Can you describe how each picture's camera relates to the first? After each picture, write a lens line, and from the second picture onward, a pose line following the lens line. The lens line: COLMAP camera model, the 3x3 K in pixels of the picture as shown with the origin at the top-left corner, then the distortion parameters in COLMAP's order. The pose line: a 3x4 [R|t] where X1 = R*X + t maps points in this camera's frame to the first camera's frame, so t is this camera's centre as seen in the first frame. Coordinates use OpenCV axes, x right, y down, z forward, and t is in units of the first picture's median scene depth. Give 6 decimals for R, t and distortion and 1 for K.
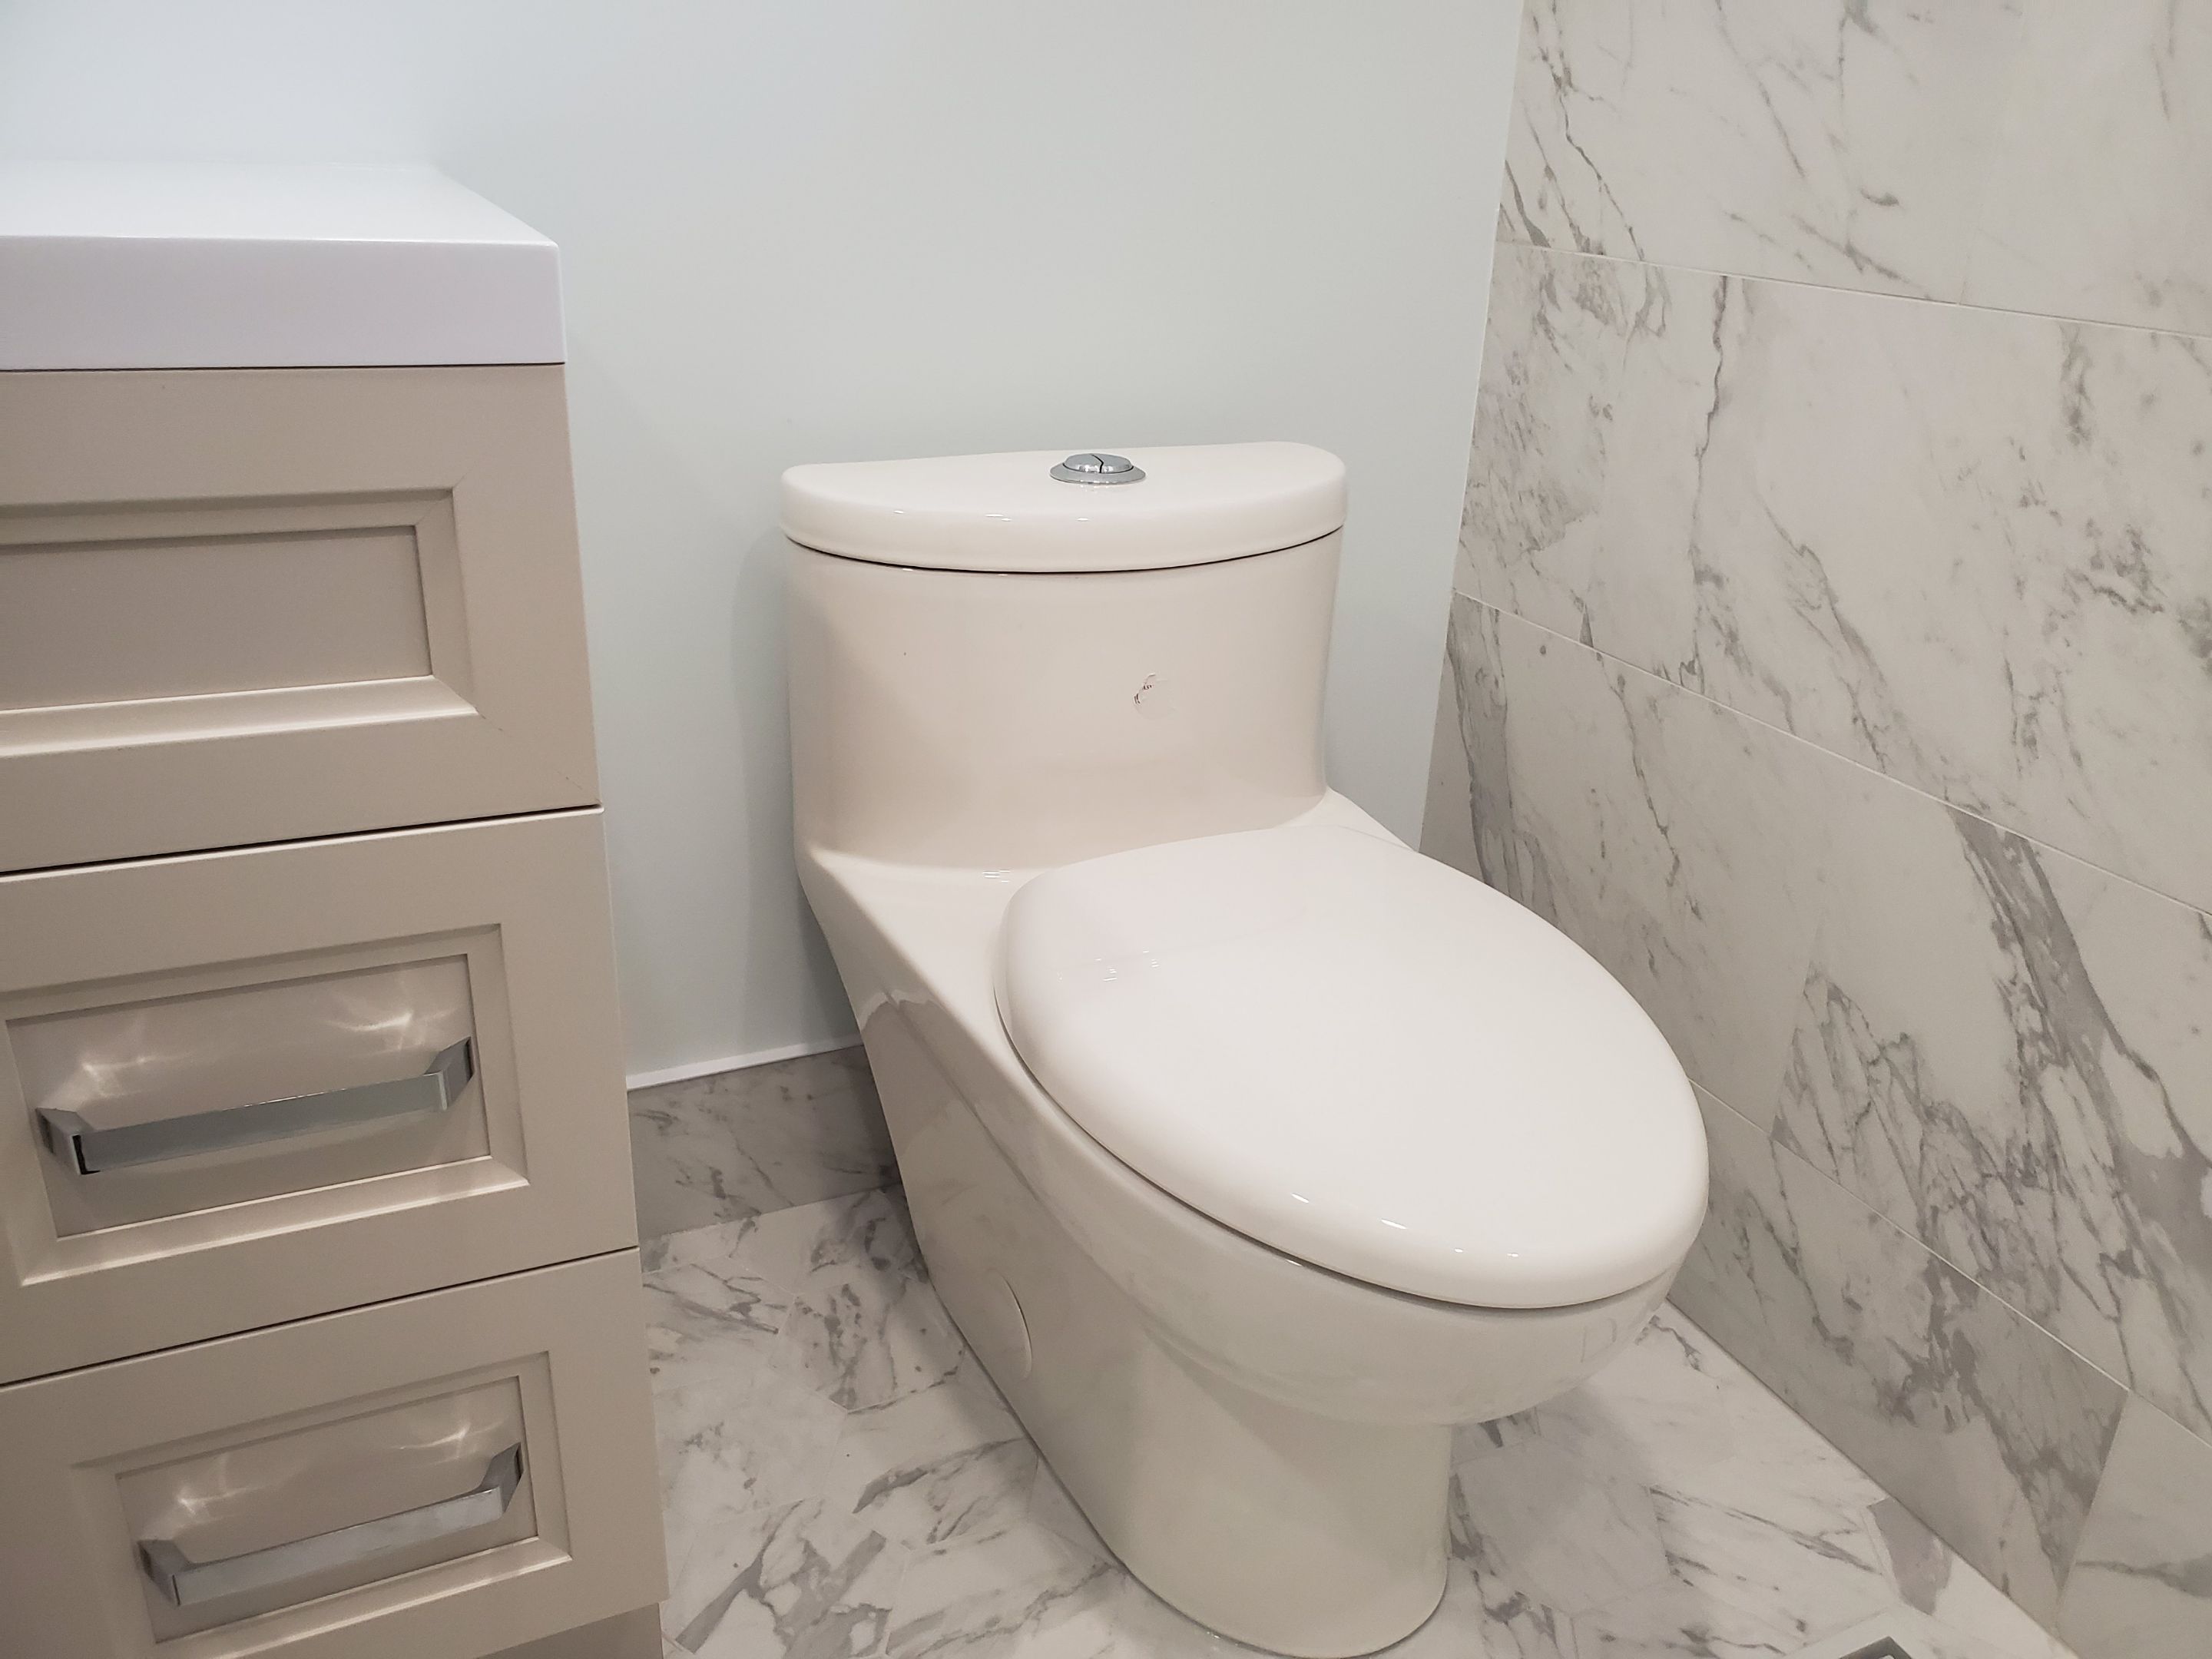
lens RADIAL K [[1732.0, 0, 1127.8], [0, 1732.0, 840.8], [0, 0, 1]] dist [0.005985, 0.020417]
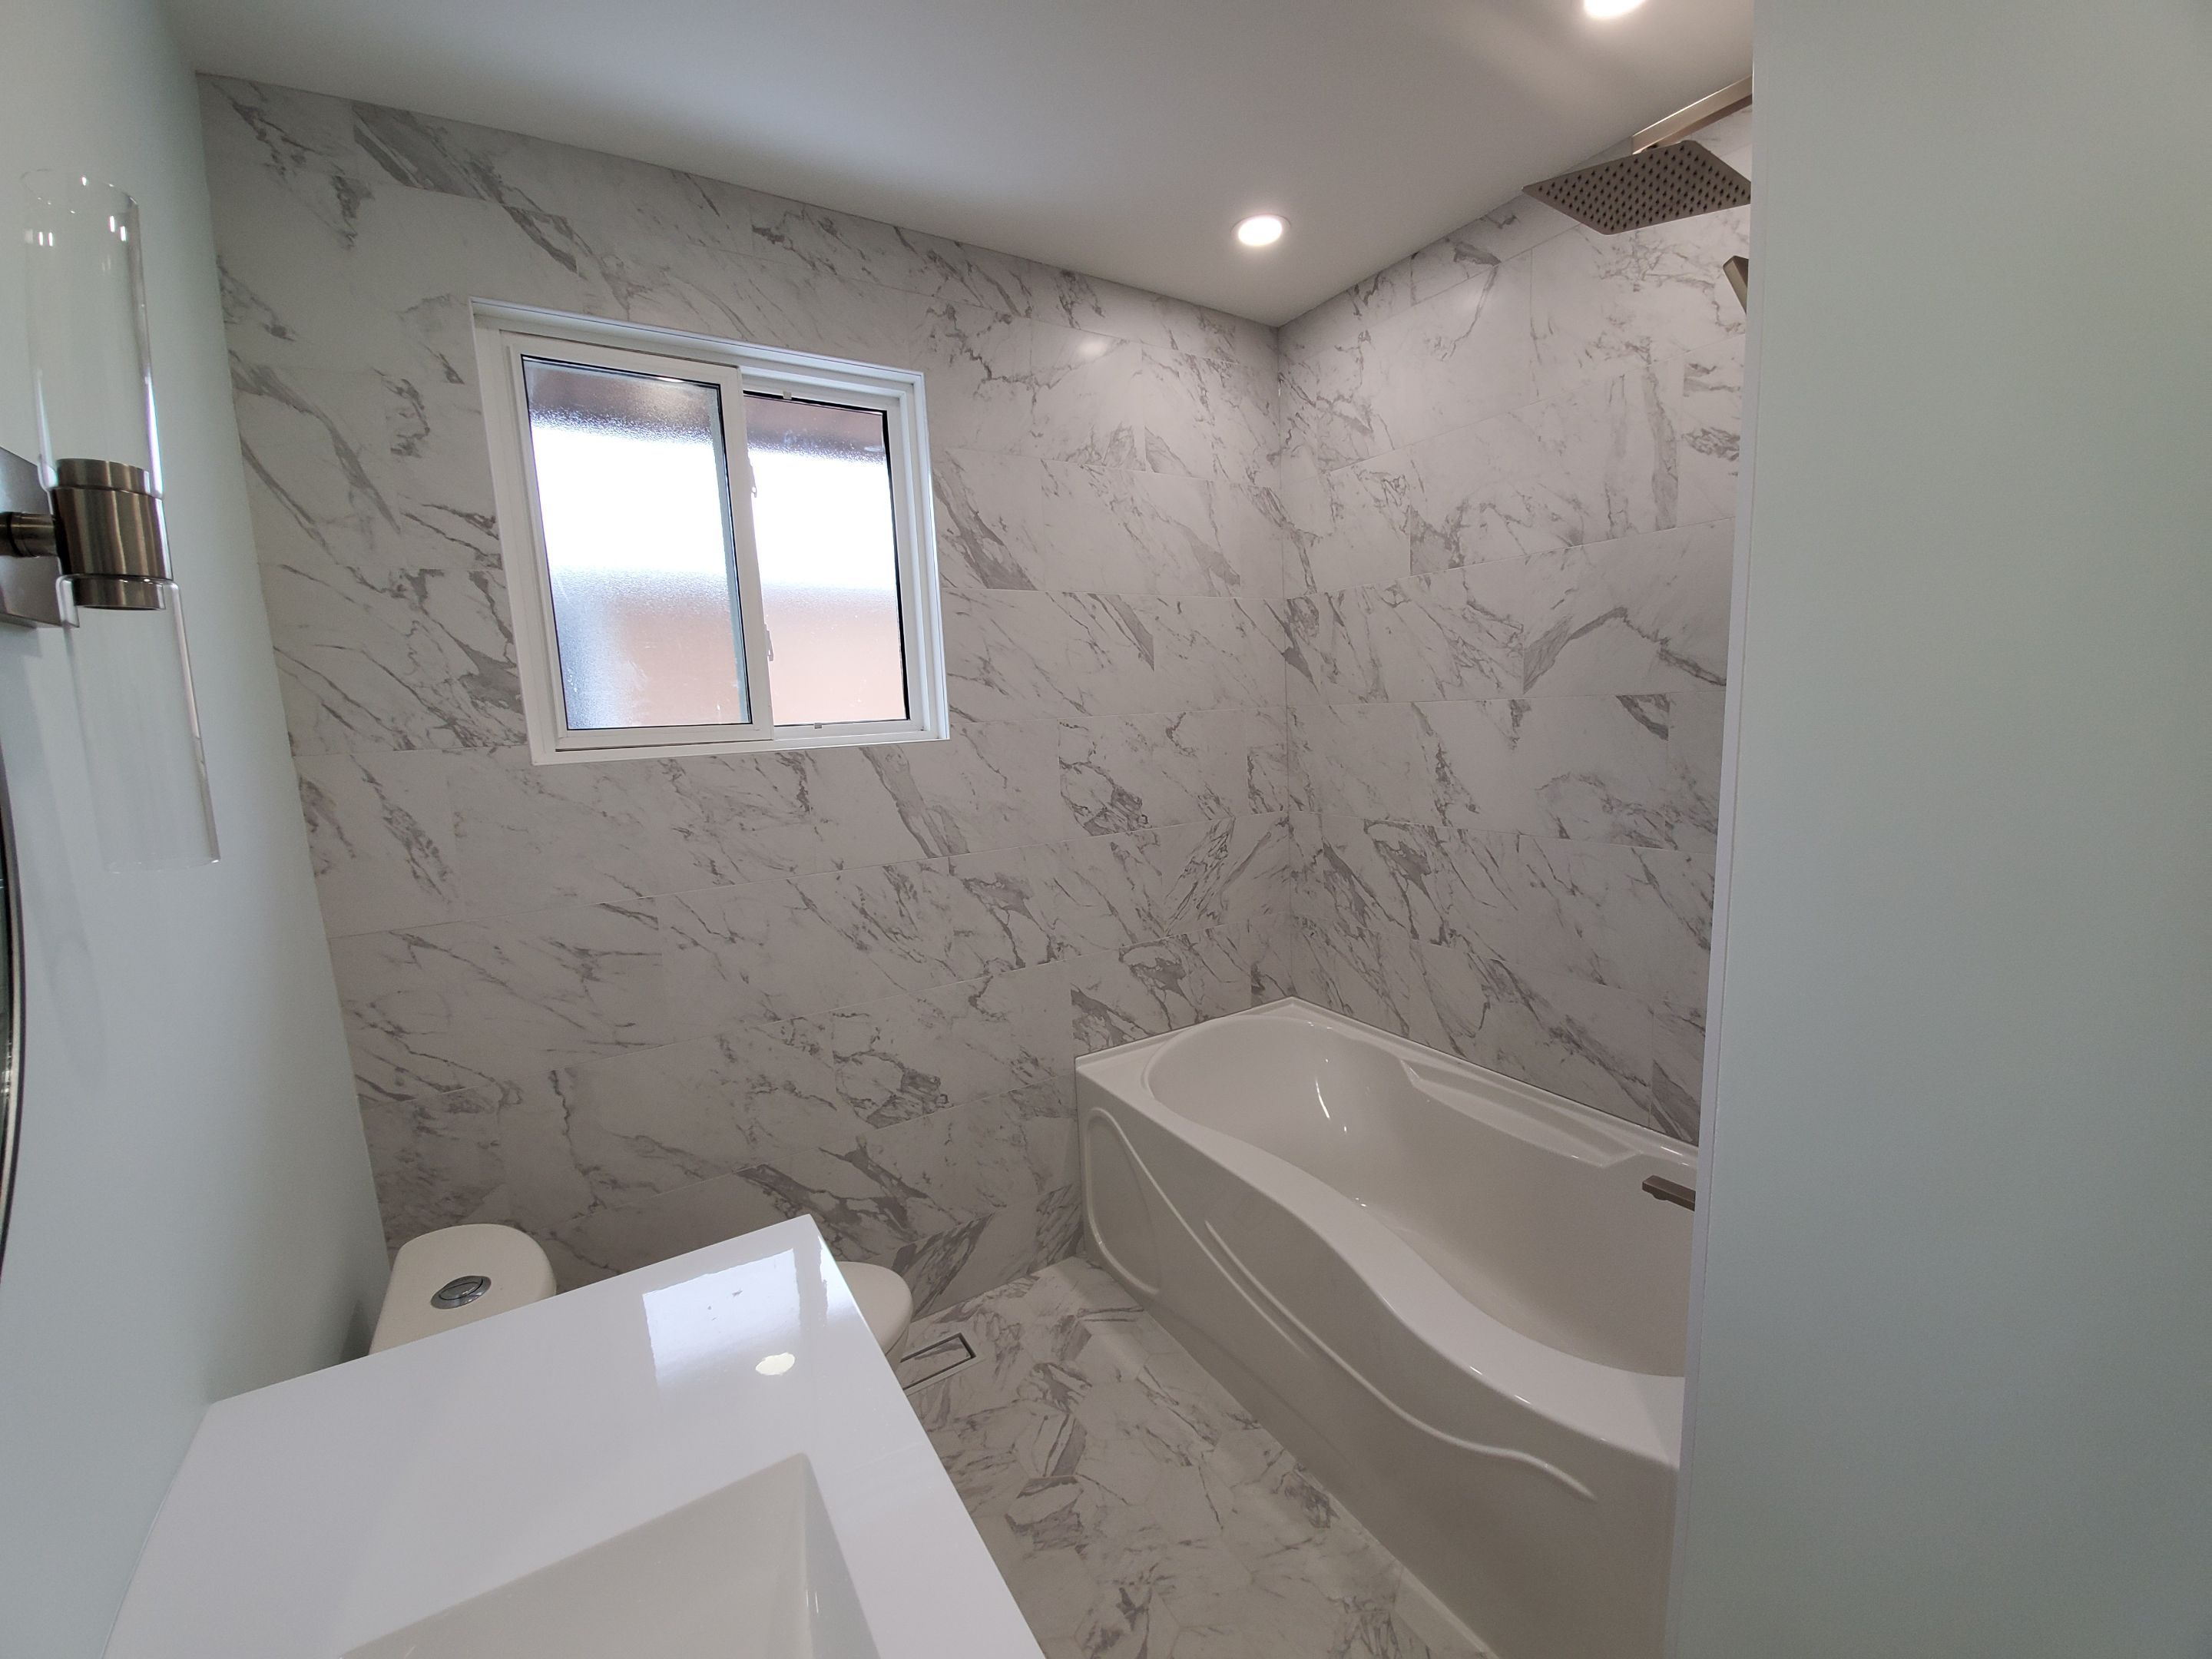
lens RADIAL K [[875.3, 0, 1116.5], [0, 875.3, 838.7], [0, 0, 1]] dist [0.001930, -0.011047]
pose [[-0.137473, -0.193696, 0.971382, -1.030942], [0.414869, 0.879266, 0.234041, -0.622533], [-0.899436, 0.435171, -0.040517, 0.156067]]
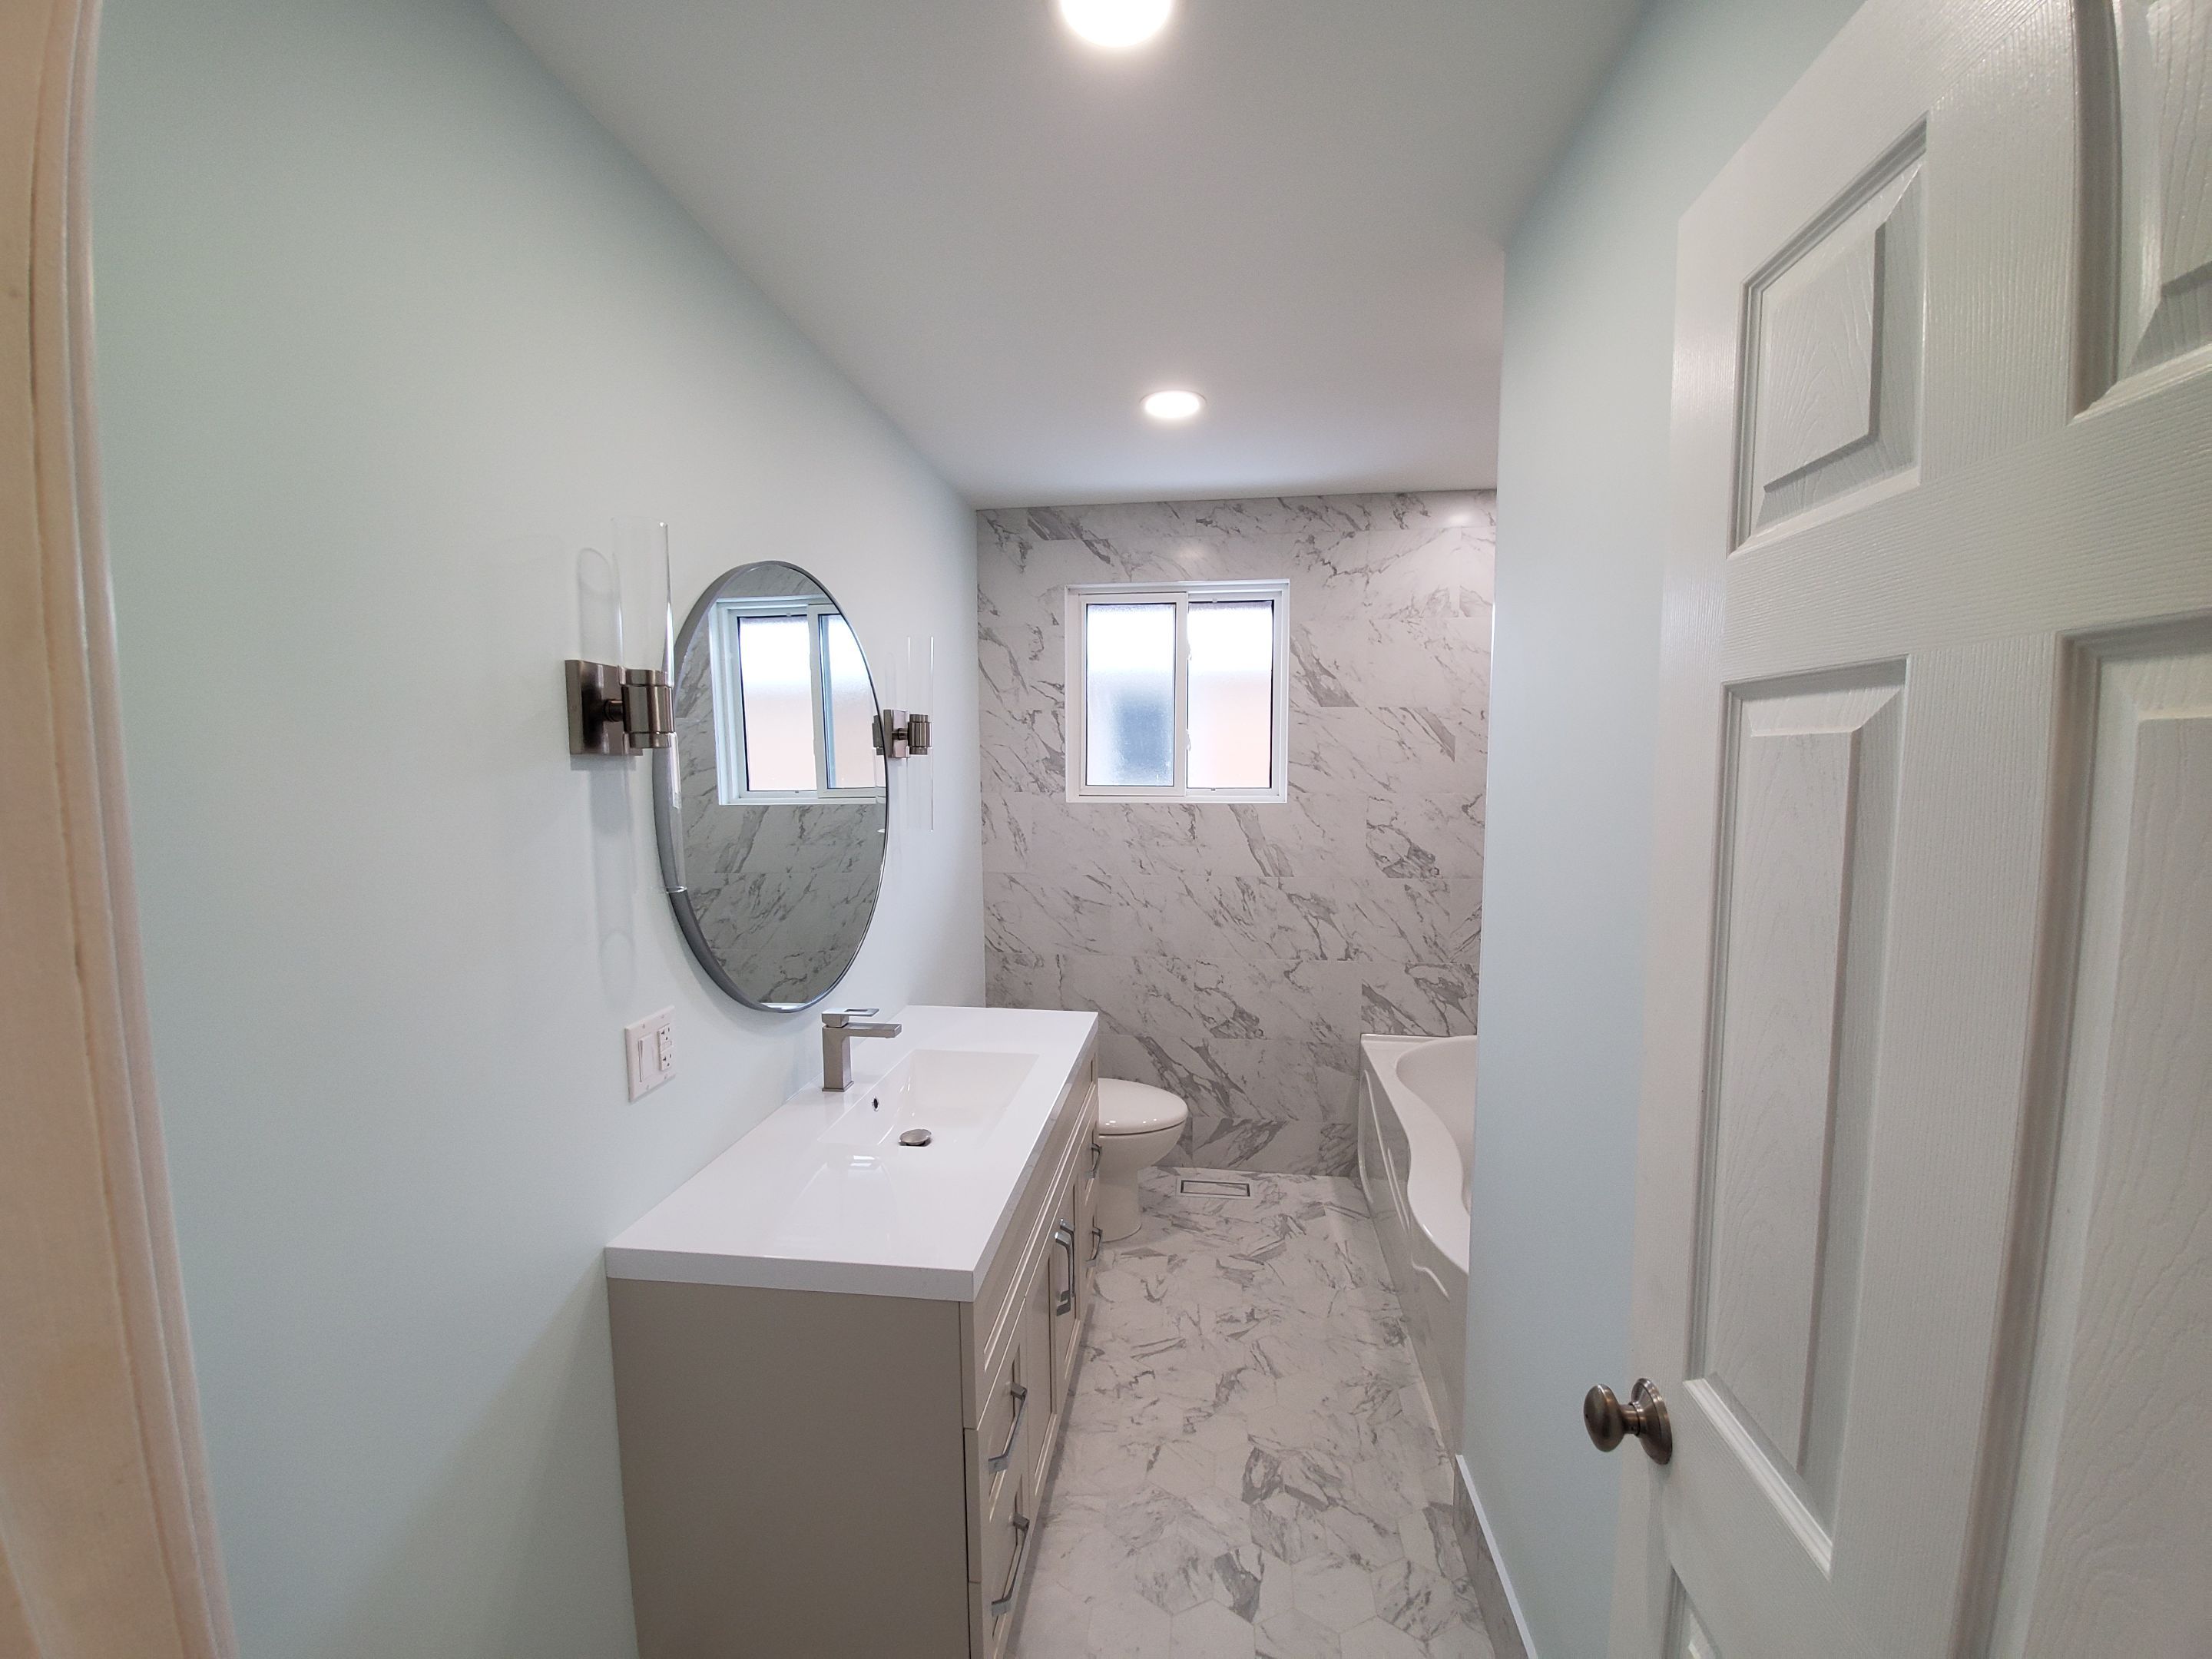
lens RADIAL K [[881.1, 0, 1111.0], [0, 881.1, 838.4], [0, 0, 1]] dist [-0.014072, -0.003196]
pose [[0.527518, -0.127203, 0.839967, -1.841998], [0.355406, 0.931091, -0.082200, -0.398567], [-0.771629, 0.341891, 0.536376, -0.689359]]
